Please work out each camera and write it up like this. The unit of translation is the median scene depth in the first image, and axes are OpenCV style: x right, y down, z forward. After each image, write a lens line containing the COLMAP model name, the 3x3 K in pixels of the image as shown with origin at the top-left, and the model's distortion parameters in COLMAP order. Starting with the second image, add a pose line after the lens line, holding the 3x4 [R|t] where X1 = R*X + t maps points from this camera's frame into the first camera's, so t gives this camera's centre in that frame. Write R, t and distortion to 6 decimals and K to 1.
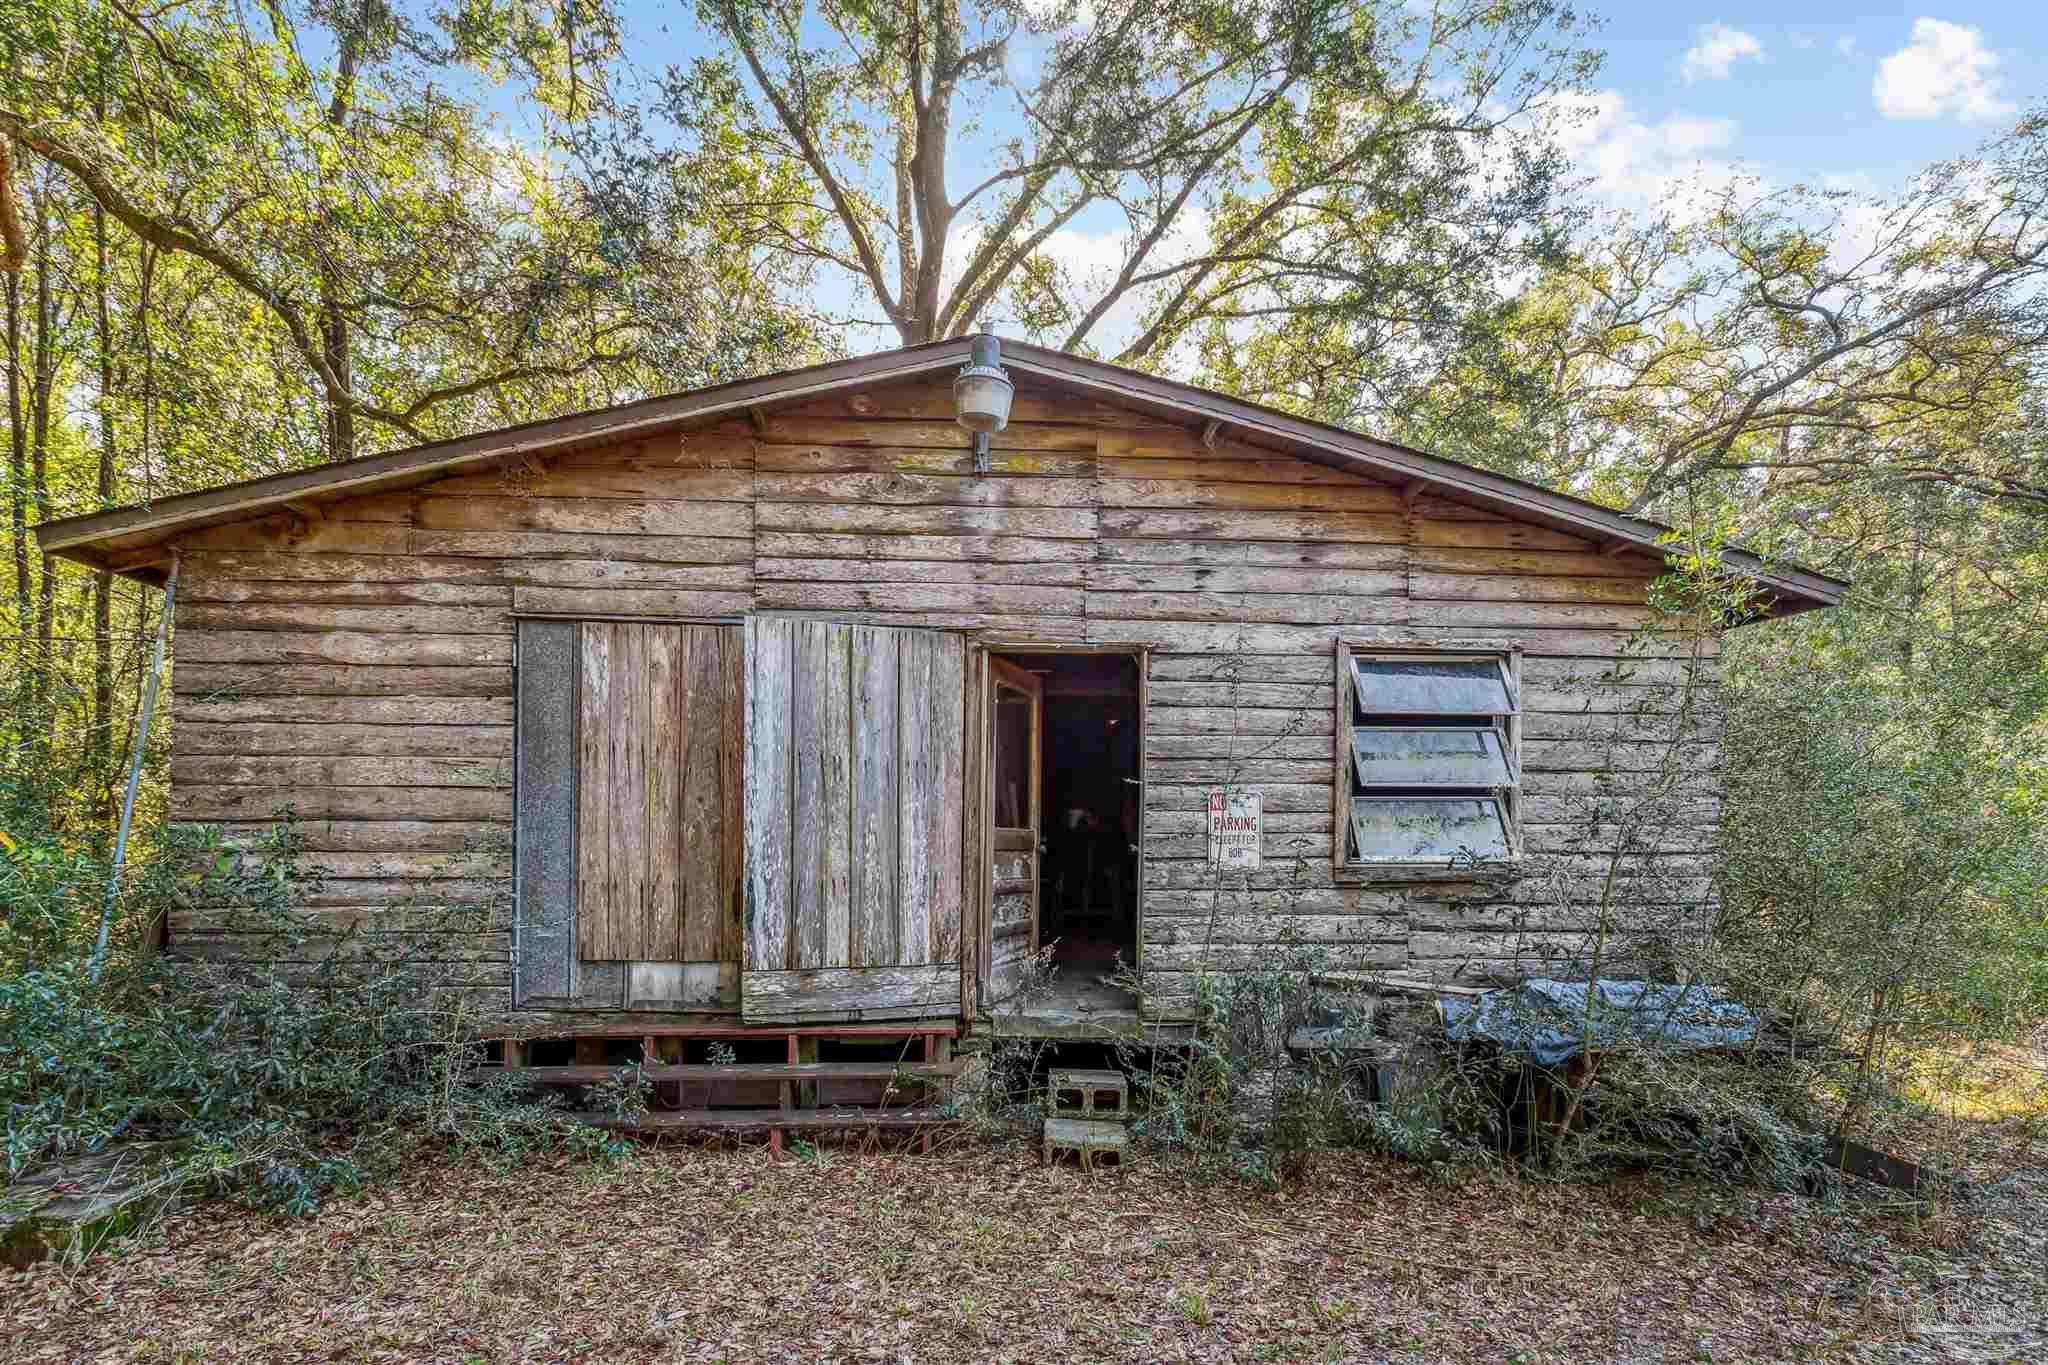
lens RADIAL K [[978.1, 0, 1017.8], [0, 978.1, 679.5], [0, 0, 1]] dist [0.000476, 0.001605]
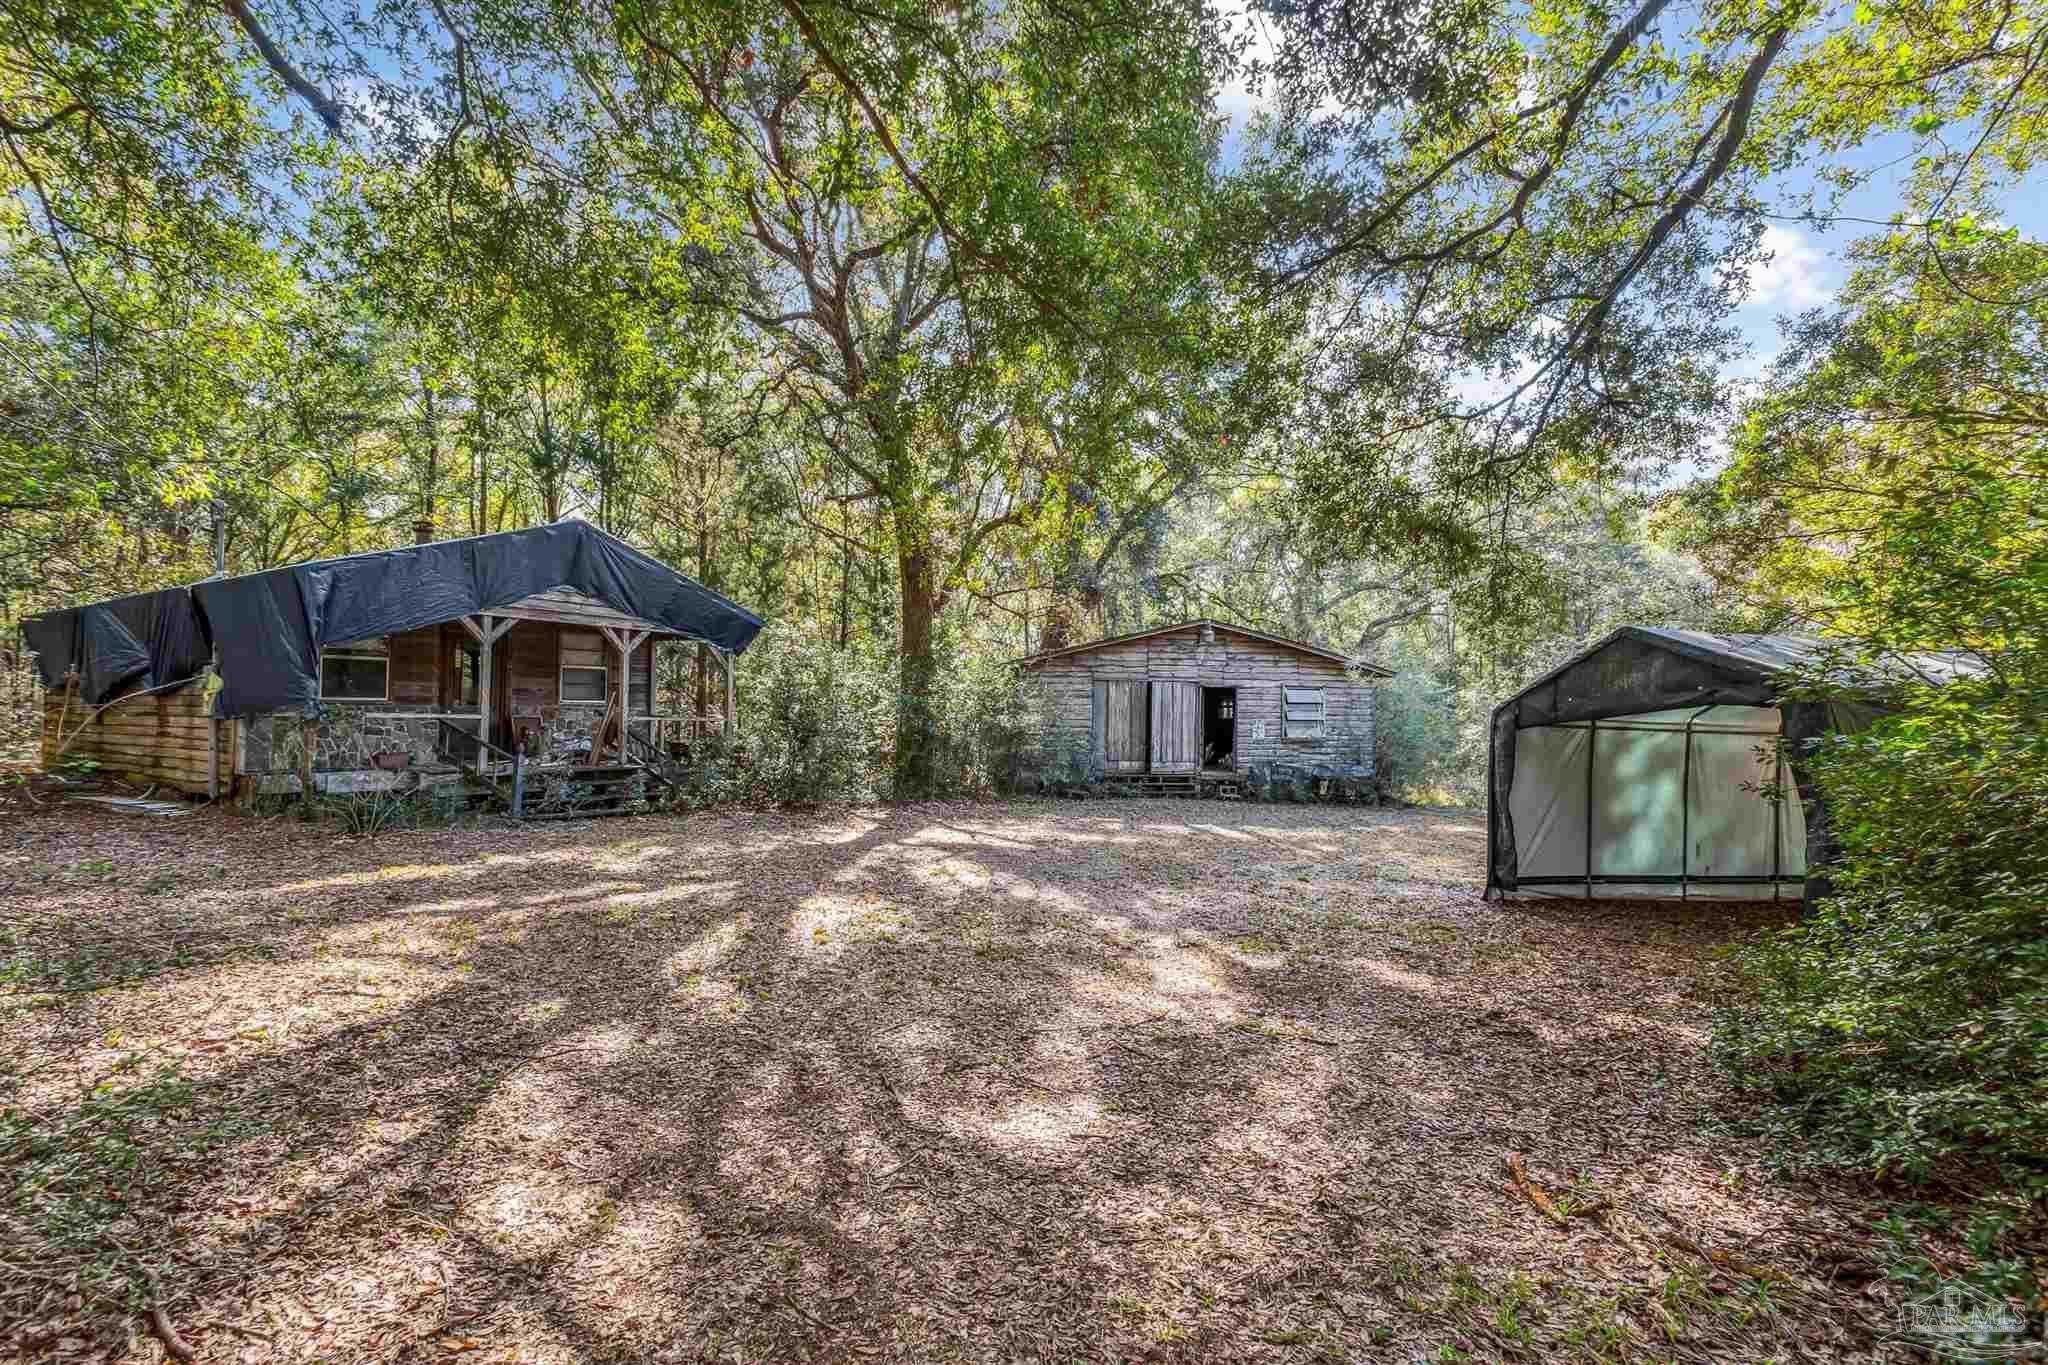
lens RADIAL K [[978.1, 0, 1017.8], [0, 978.1, 679.5], [0, 0, 1]] dist [0.000476, 0.001605]
pose [[0.996828, -0.007085, 0.079267, -1.154173], [0.007609, 0.999951, -0.006315, -0.042362], [-0.079219, 0.006898, 0.996833, -3.145356]]
